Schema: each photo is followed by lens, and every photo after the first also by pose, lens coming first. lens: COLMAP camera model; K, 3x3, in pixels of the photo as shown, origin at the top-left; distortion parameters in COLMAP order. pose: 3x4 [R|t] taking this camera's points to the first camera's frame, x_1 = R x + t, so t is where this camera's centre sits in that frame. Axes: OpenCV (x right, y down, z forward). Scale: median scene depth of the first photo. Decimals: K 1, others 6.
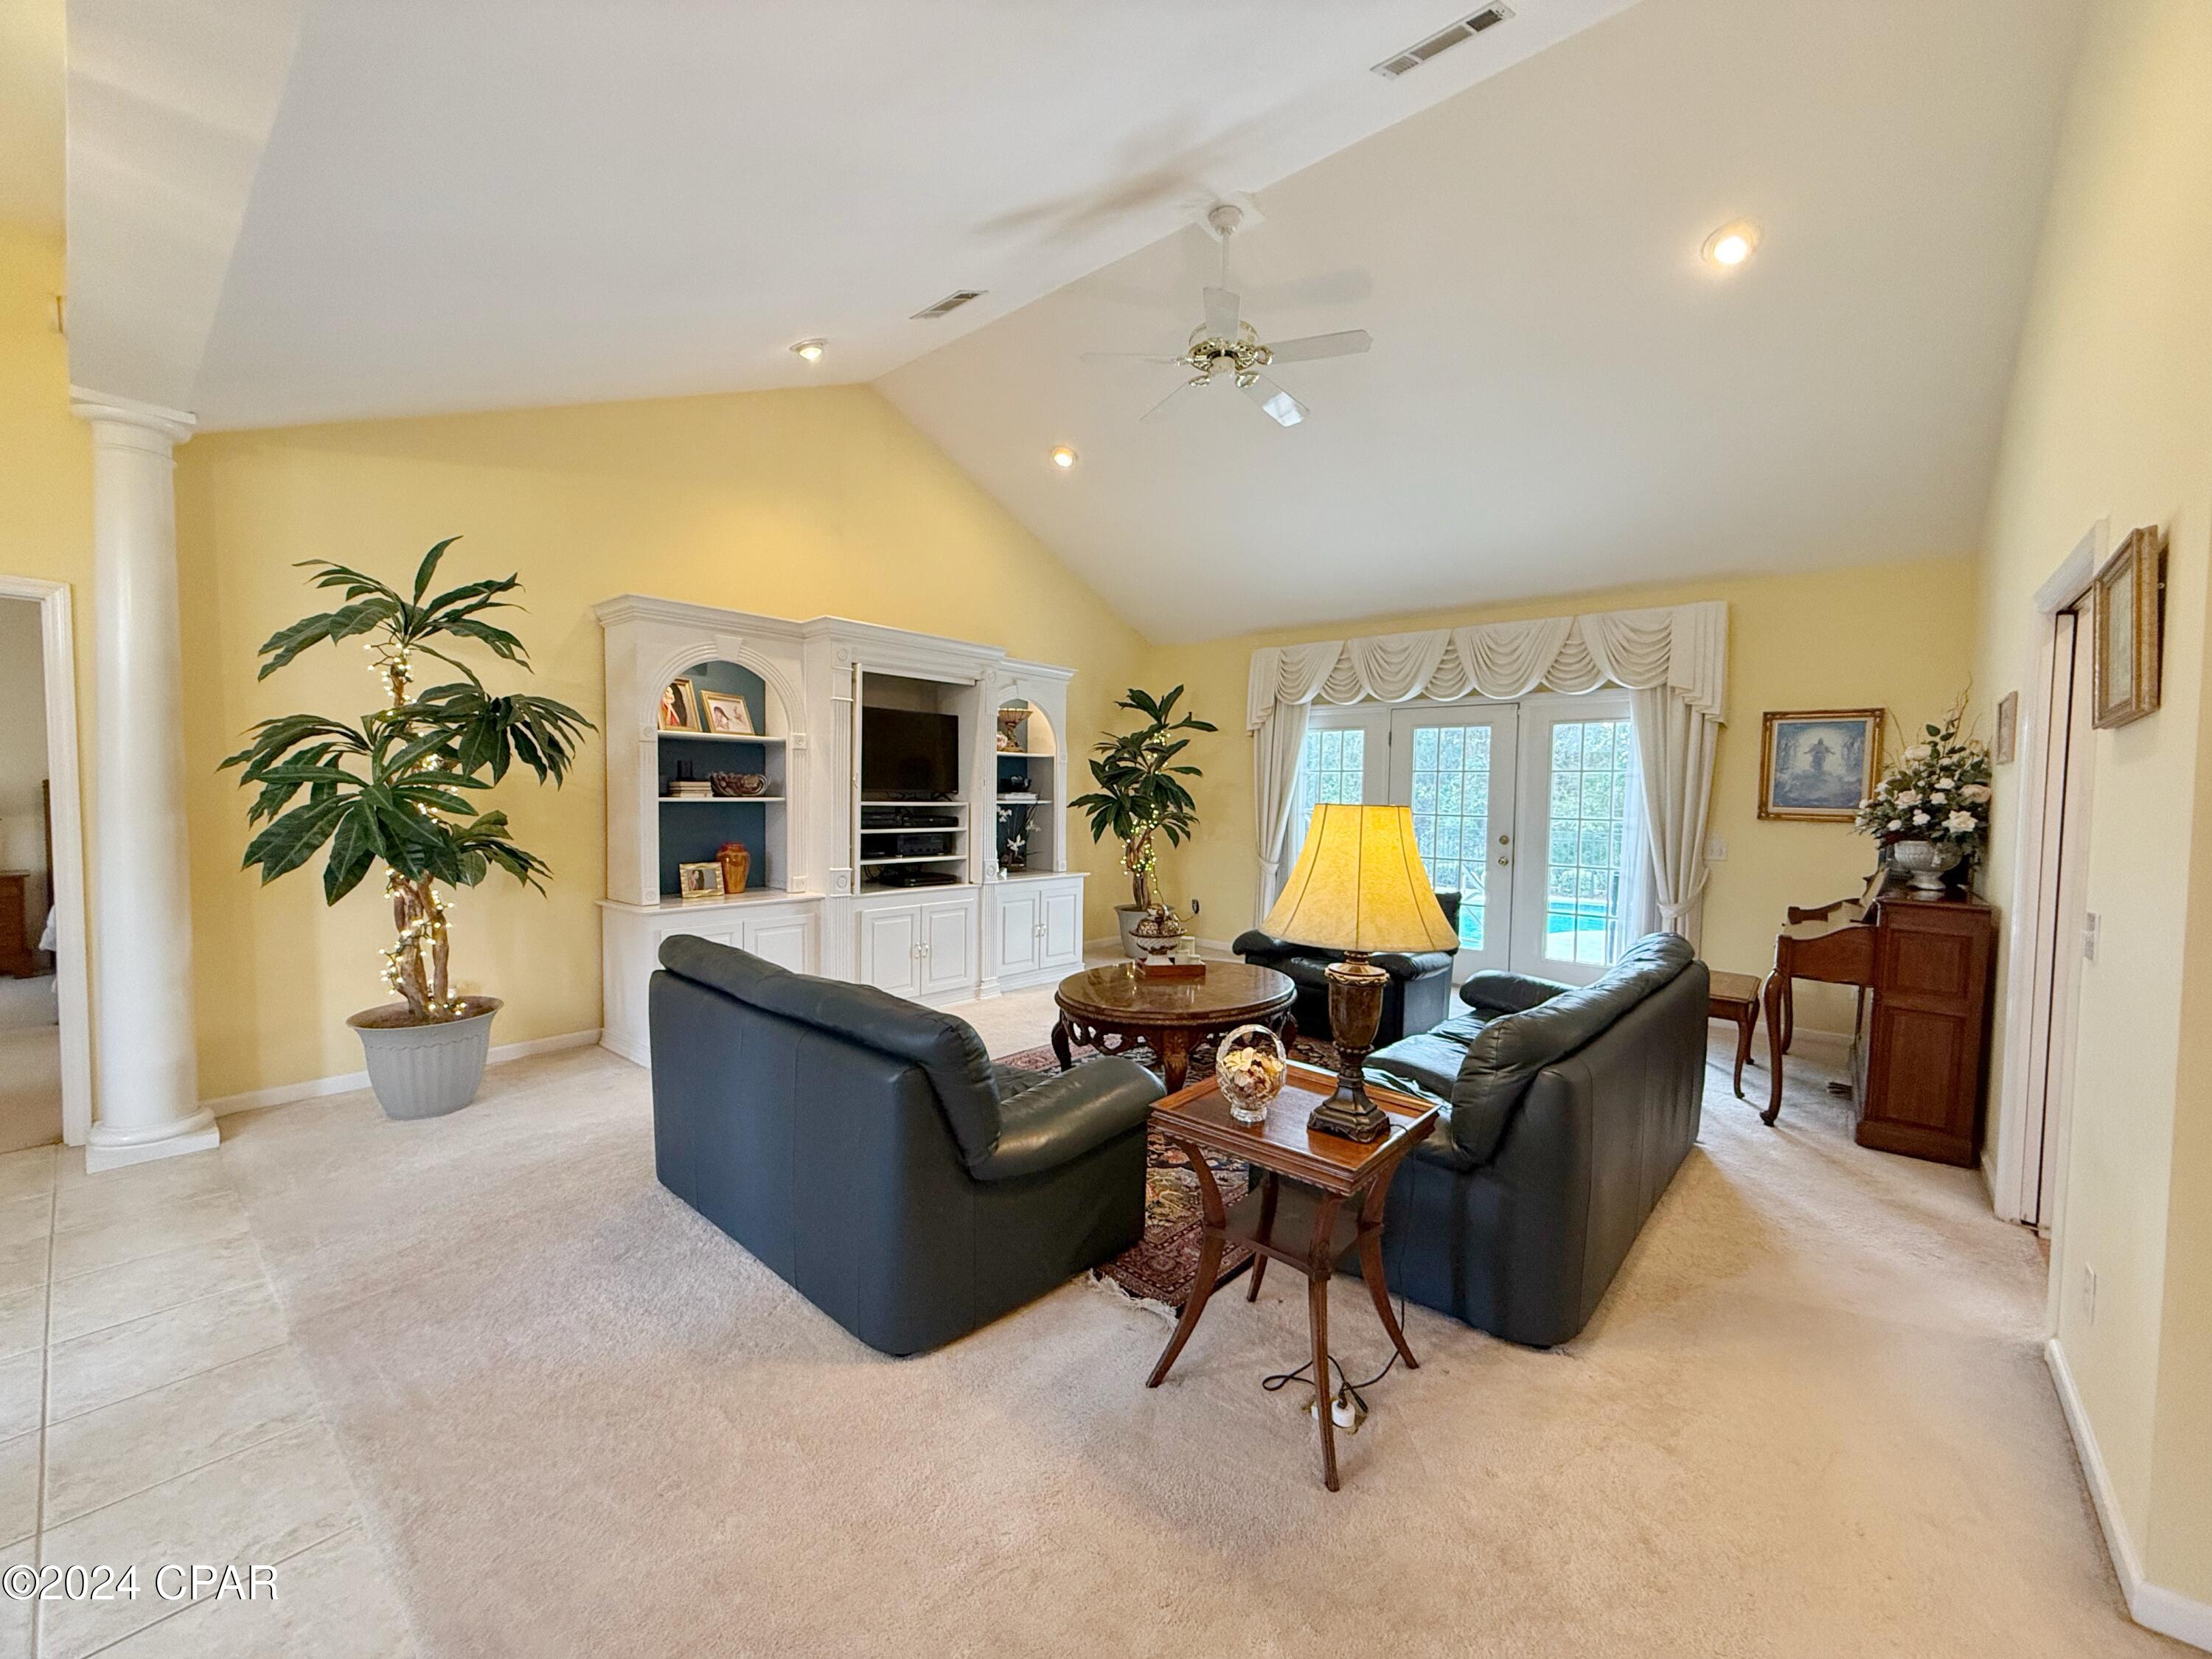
lens RADIAL K [[880.0, 0, 1100.9], [0, 880.0, 828.3], [0, 0, 1]] dist [-0.001318, 0.000559]
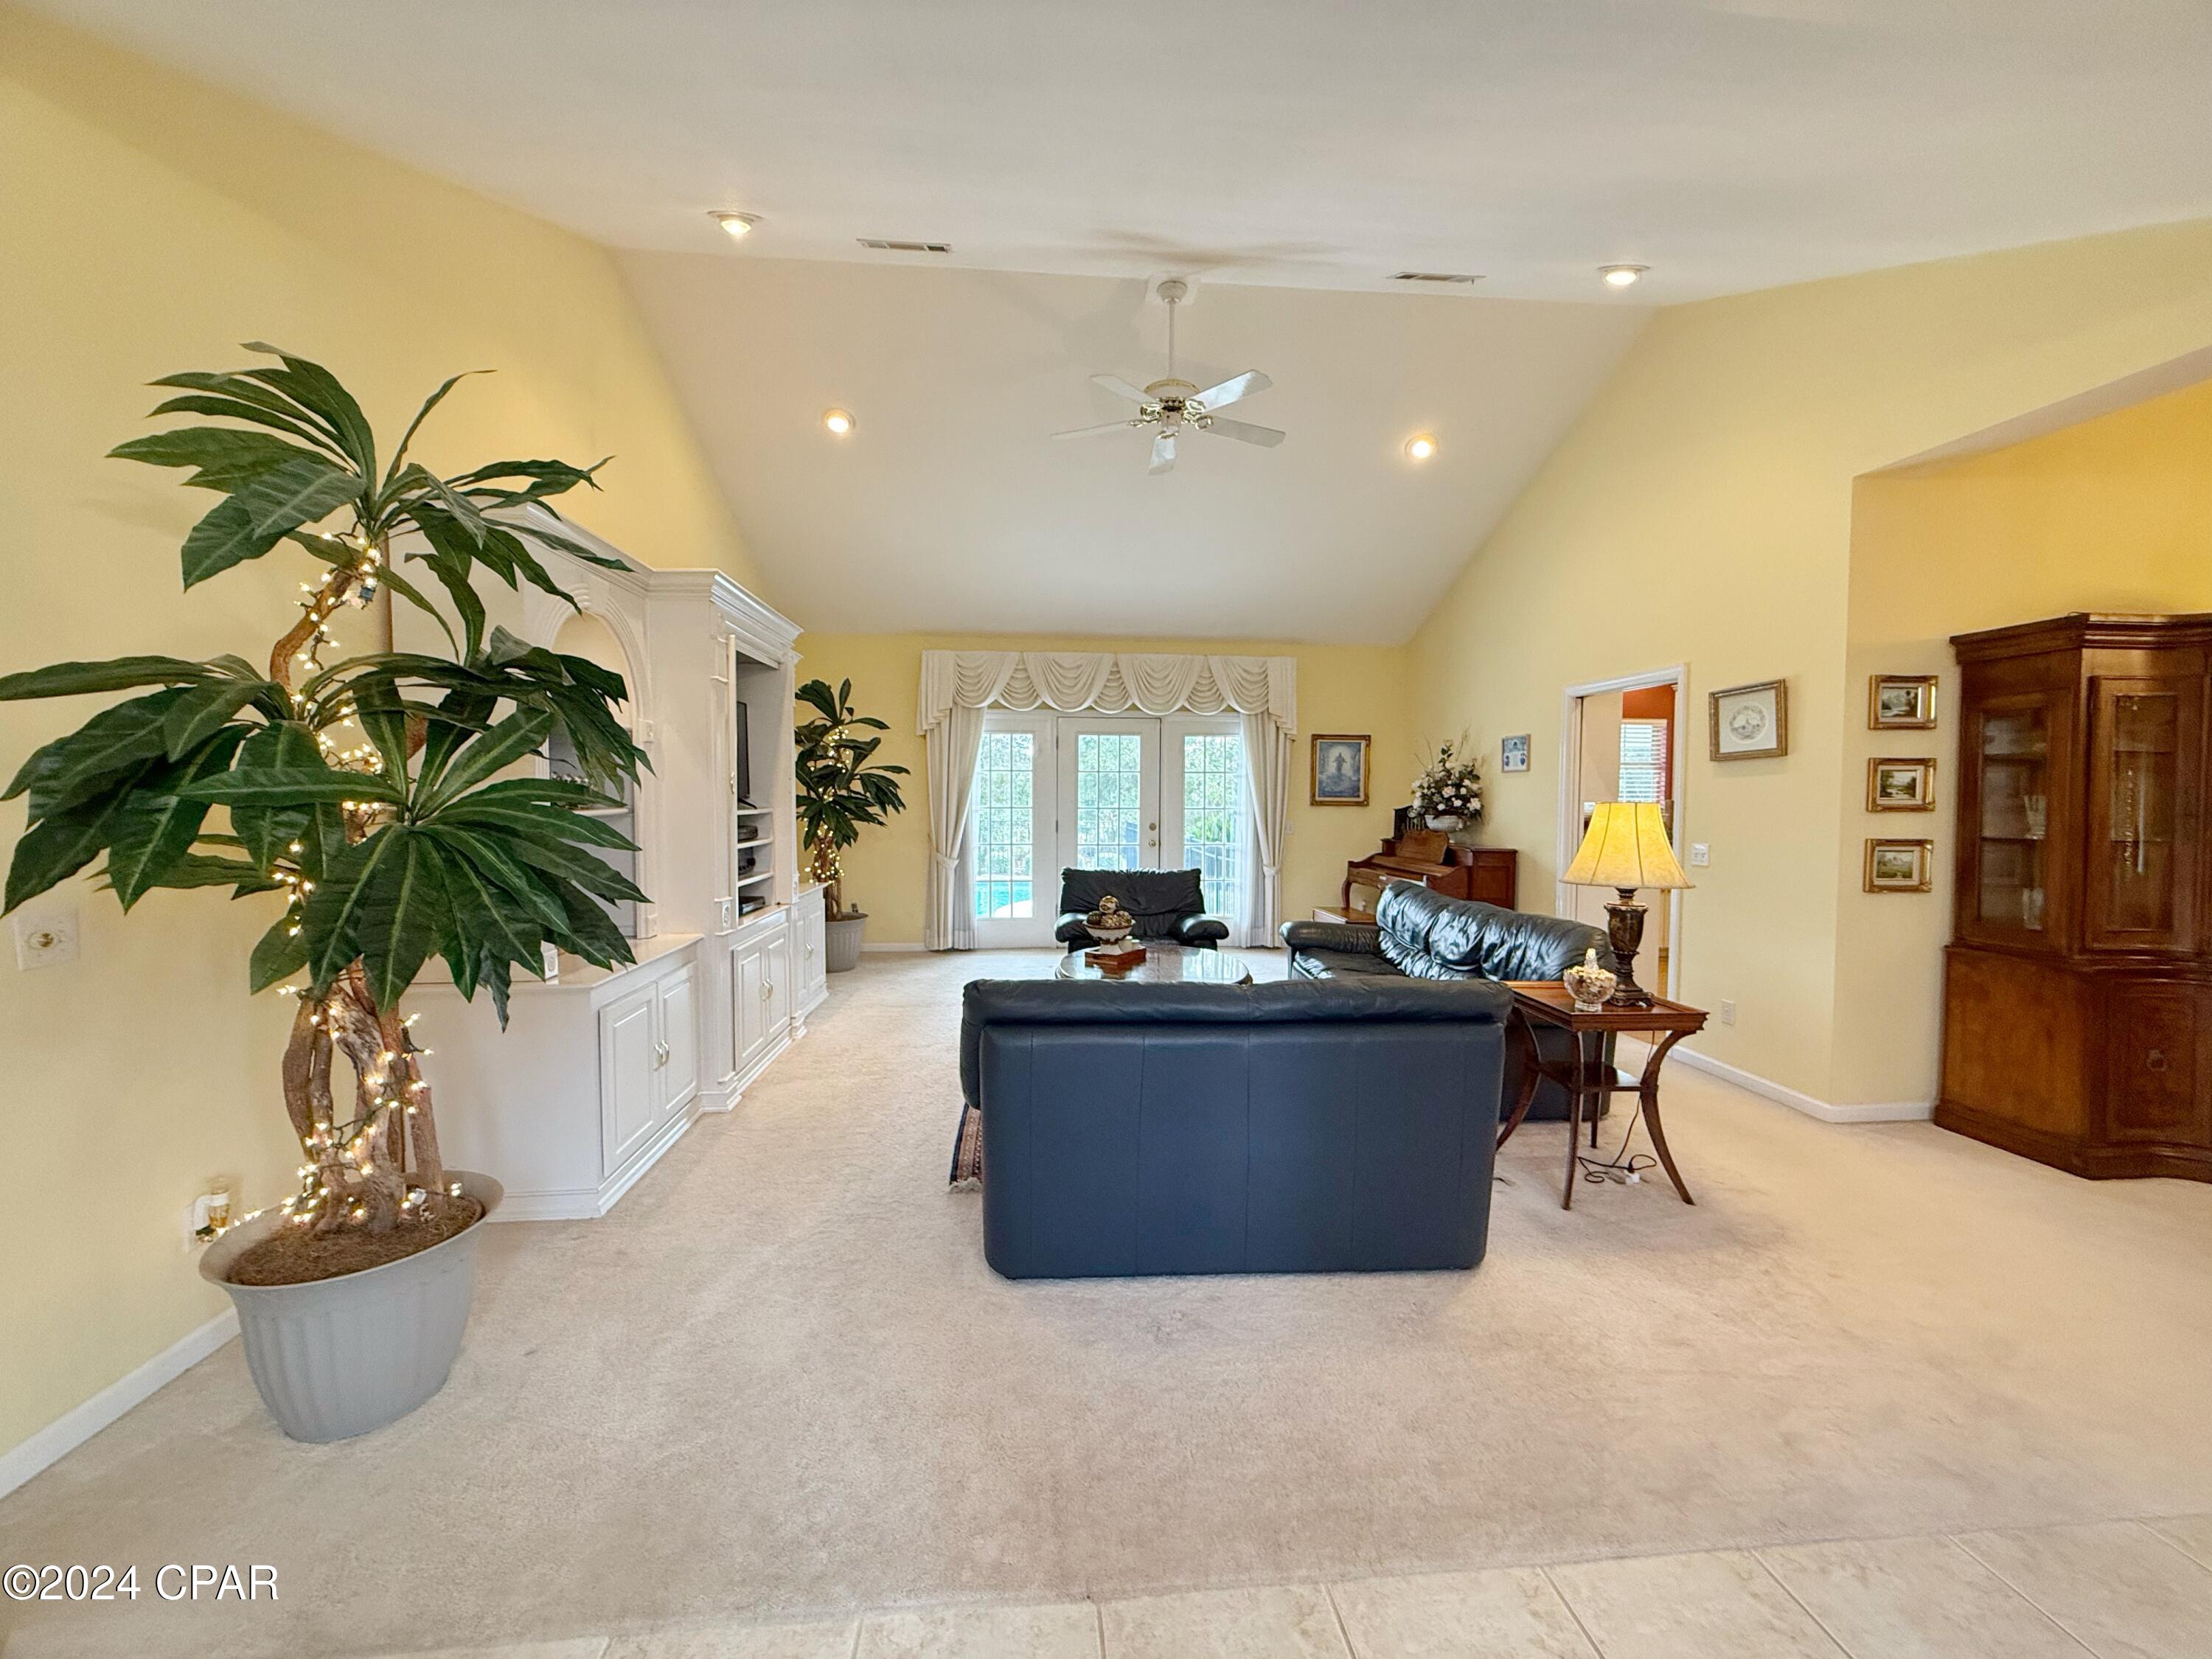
lens RADIAL K [[880.0, 0, 1100.9], [0, 880.0, 828.3], [0, 0, 1]] dist [-0.001318, 0.000559]
pose [[0.697408, -0.043369, 0.715361, -0.541177], [0.037404, 0.999010, 0.024100, -0.019435], [-0.715698, 0.009950, 0.698339, 0.194673]]
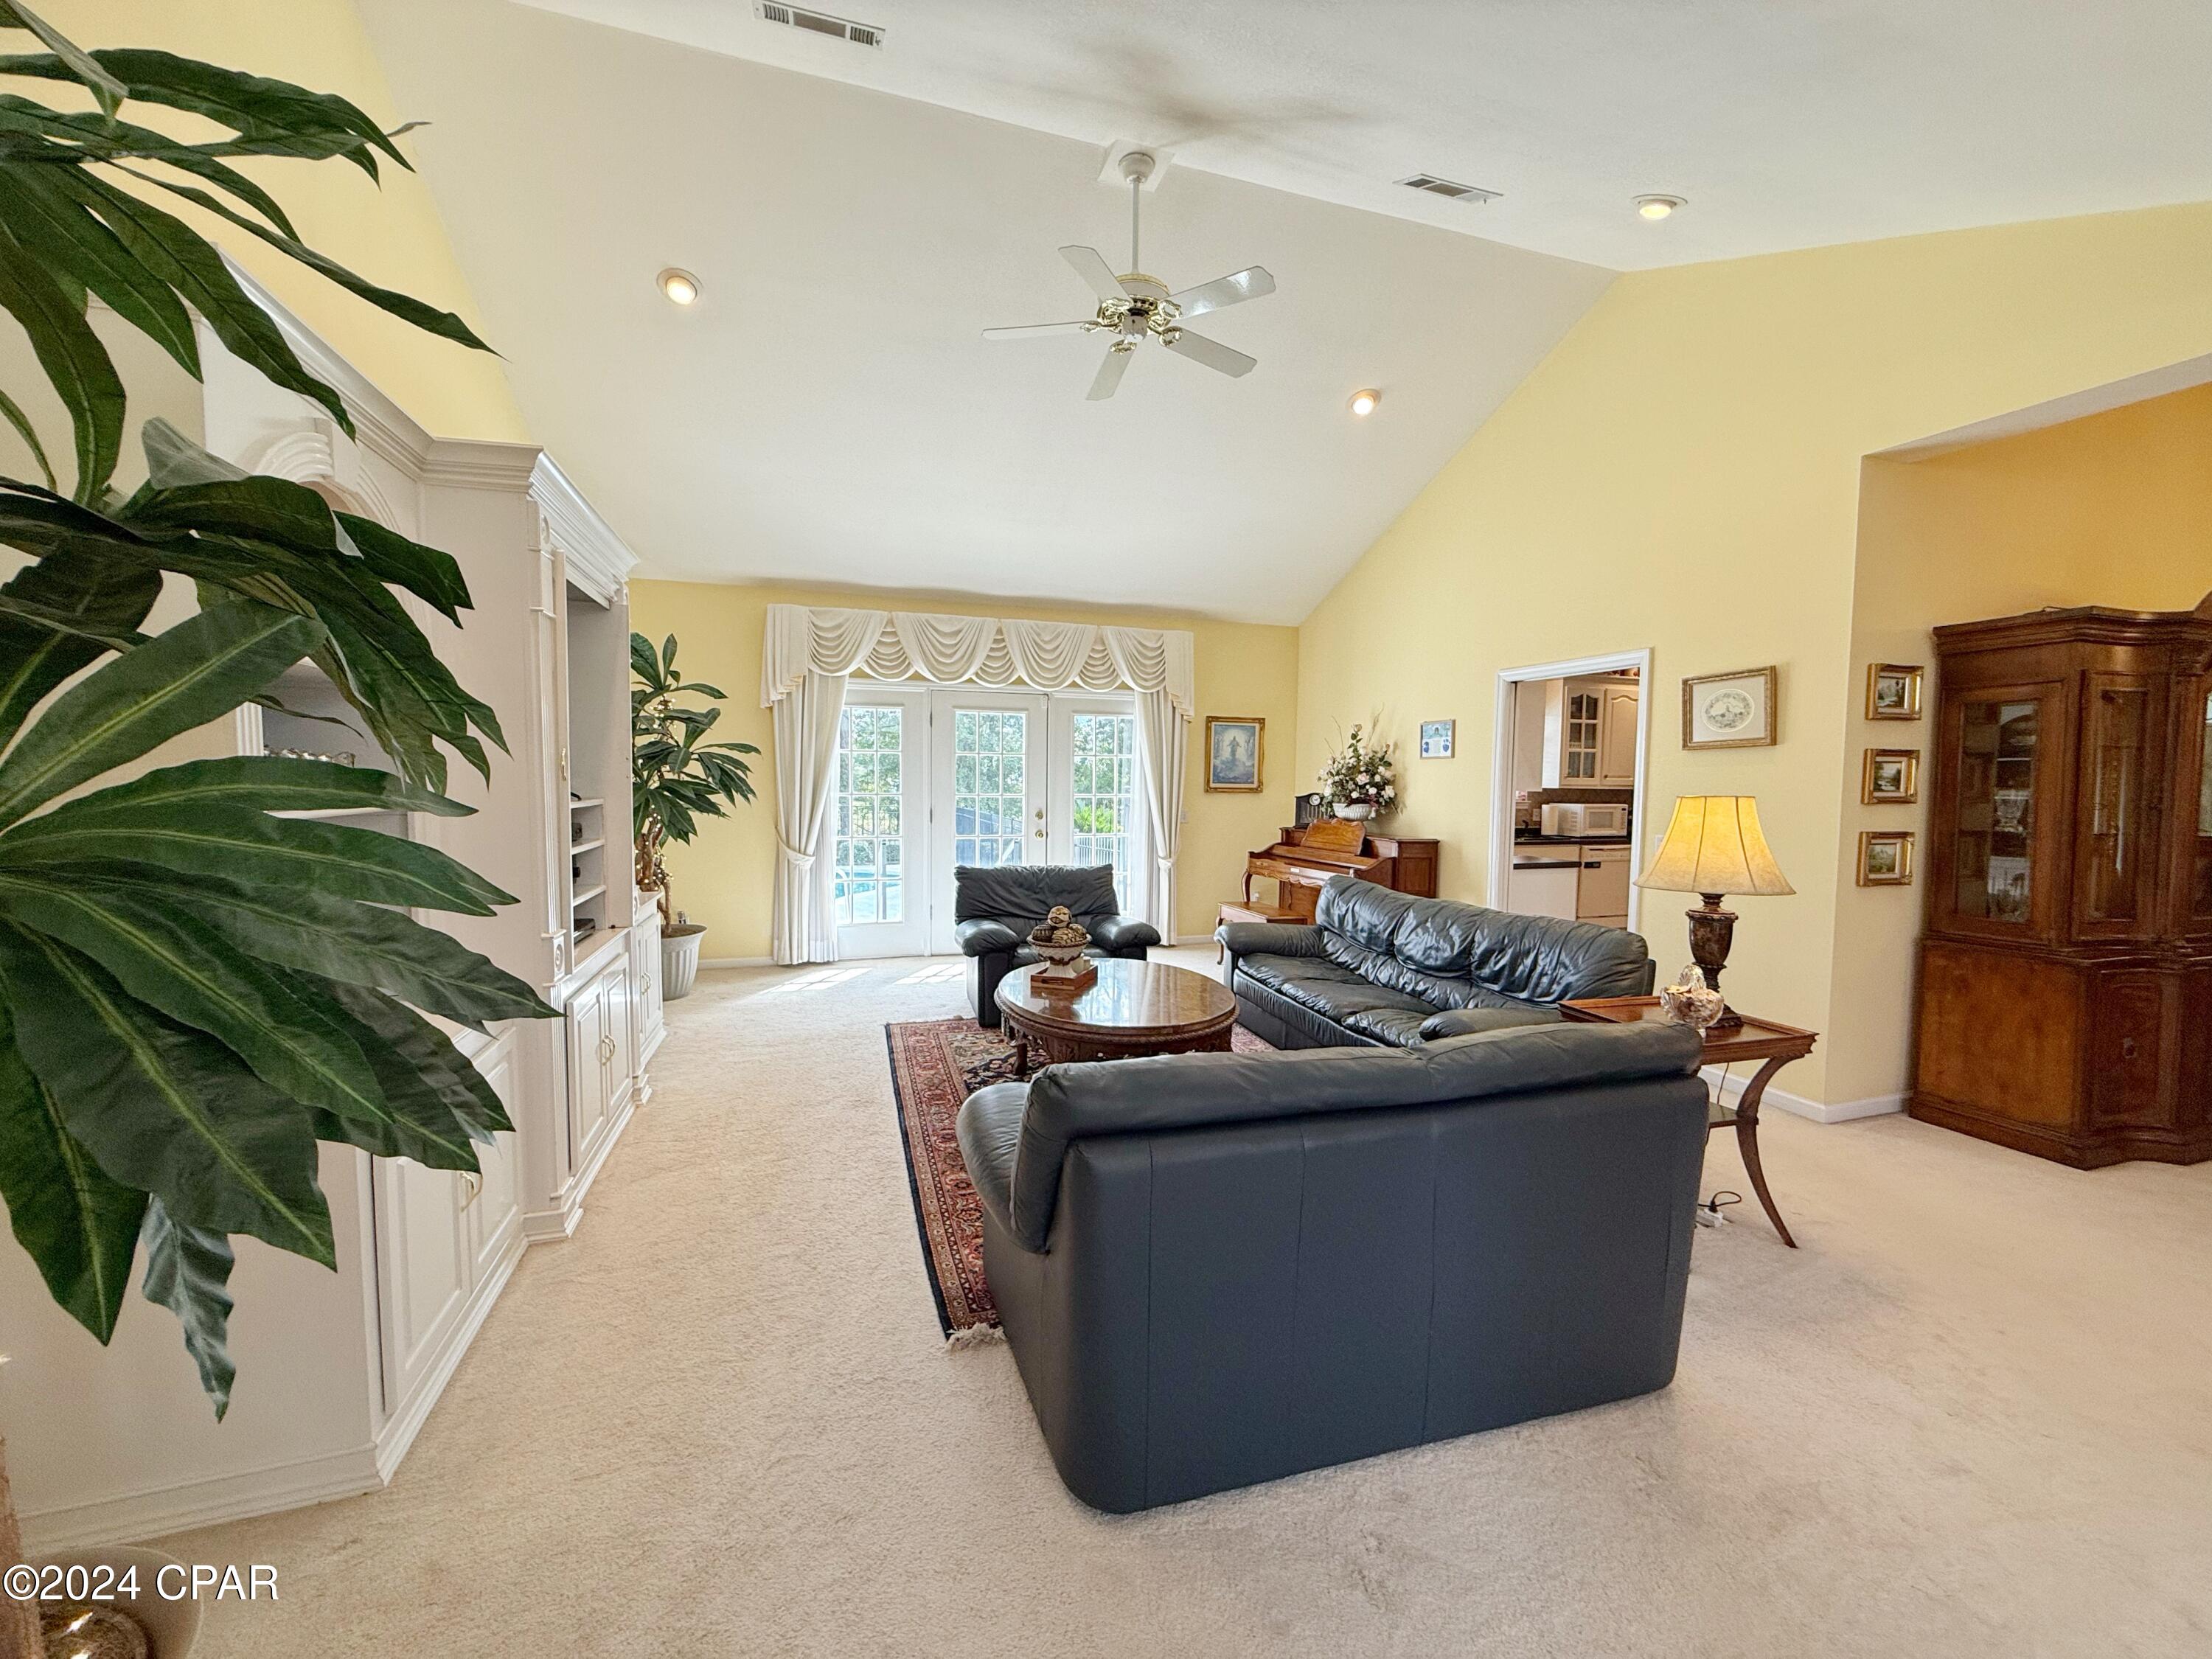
lens RADIAL K [[880.0, 0, 1100.9], [0, 880.0, 828.3], [0, 0, 1]] dist [-0.001318, 0.000559]
pose [[0.518636, -0.062192, 0.852730, -0.506003], [0.034517, 0.998061, 0.051798, -0.029321], [-0.854298, 0.002569, 0.519777, 0.385418]]
